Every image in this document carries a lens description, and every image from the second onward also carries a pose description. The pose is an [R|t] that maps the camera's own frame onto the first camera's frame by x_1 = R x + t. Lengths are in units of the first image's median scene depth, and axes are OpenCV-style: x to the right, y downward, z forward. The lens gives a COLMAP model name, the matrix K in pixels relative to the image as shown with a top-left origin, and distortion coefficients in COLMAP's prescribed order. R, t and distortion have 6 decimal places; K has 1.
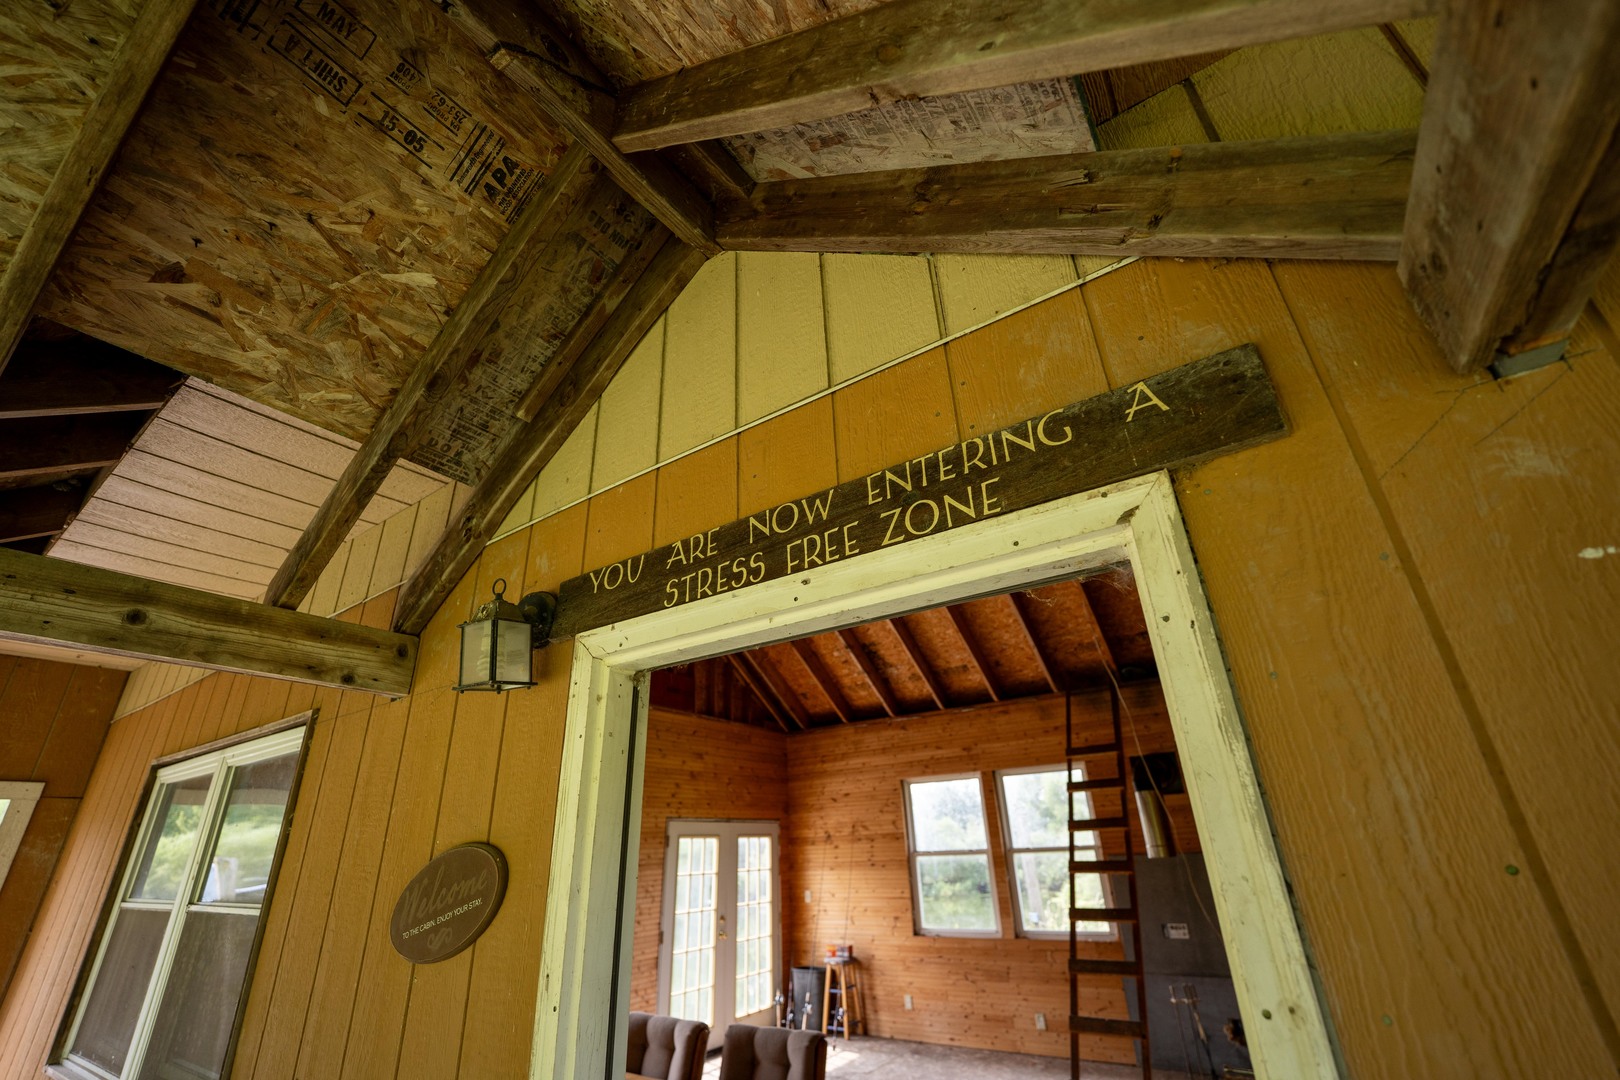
lens RADIAL K [[655.5, 0, 815.7], [0, 655.5, 546.2], [0, 0, 1]] dist [-0.024631, 0.000390]
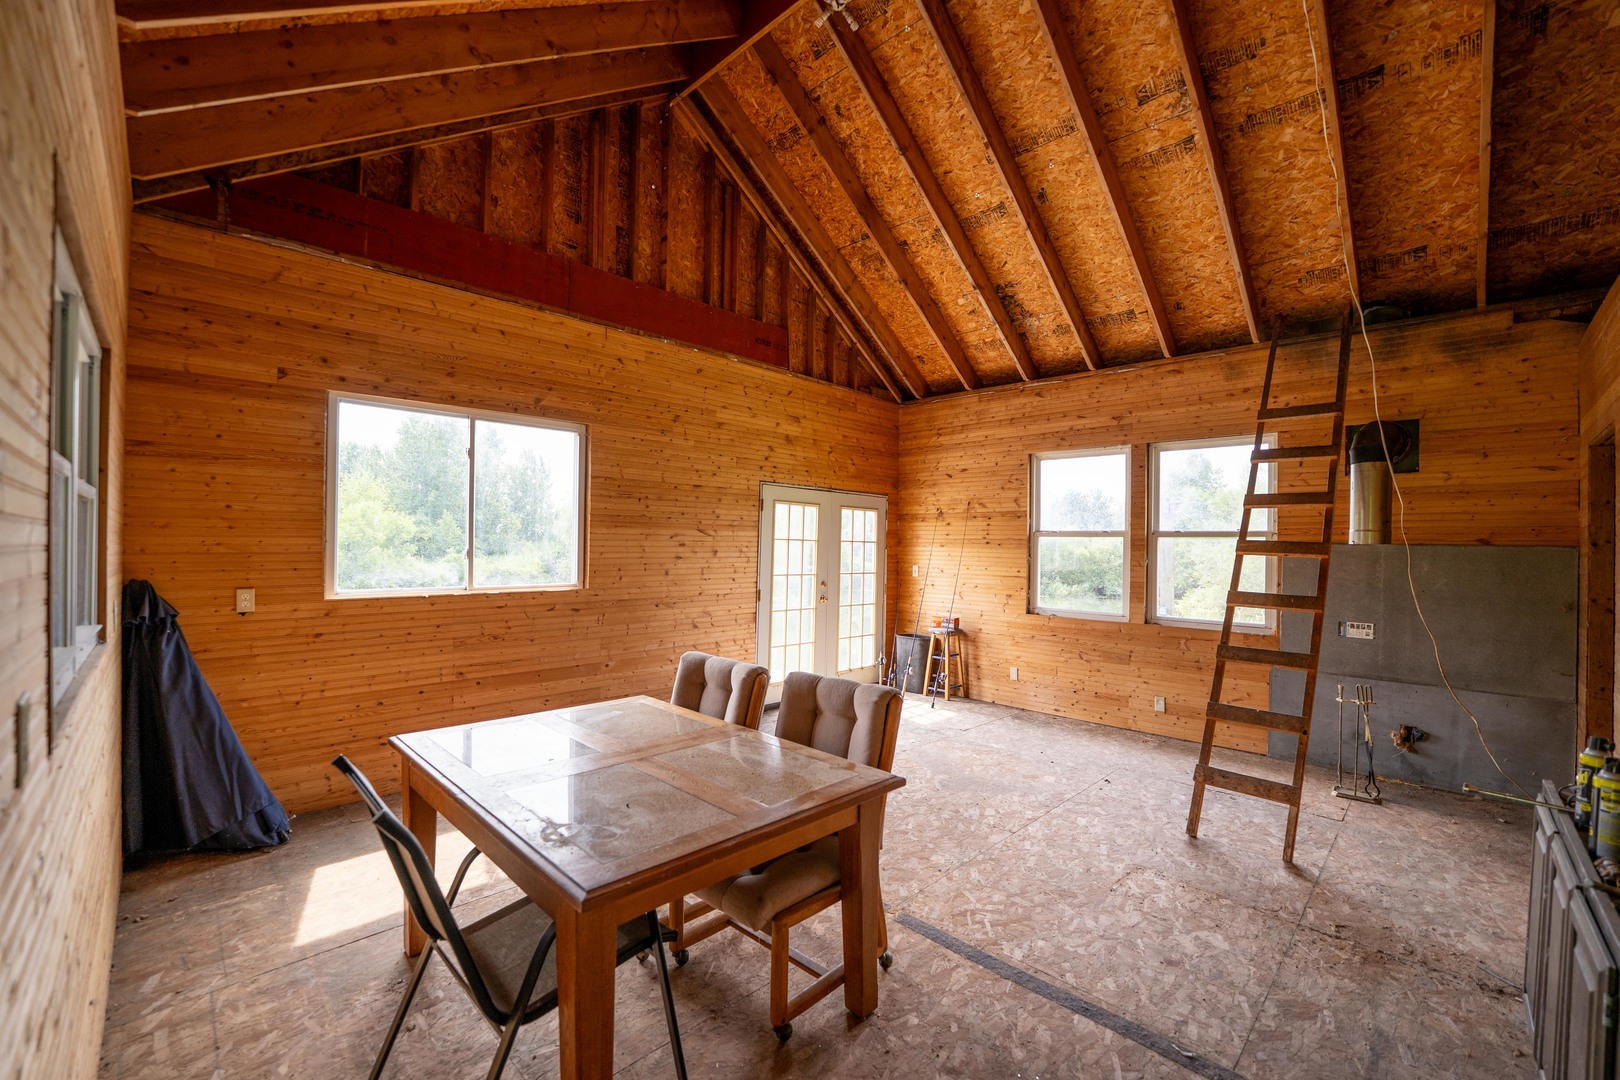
lens RADIAL K [[655.5, 0, 815.7], [0, 655.5, 546.2], [0, 0, 1]] dist [-0.024631, 0.000390]
pose [[0.981190, 0.052991, -0.185628, 0.022960], [0.029798, 0.908485, 0.416853, 0.110828], [0.190730, -0.414544, 0.889818, 0.147359]]
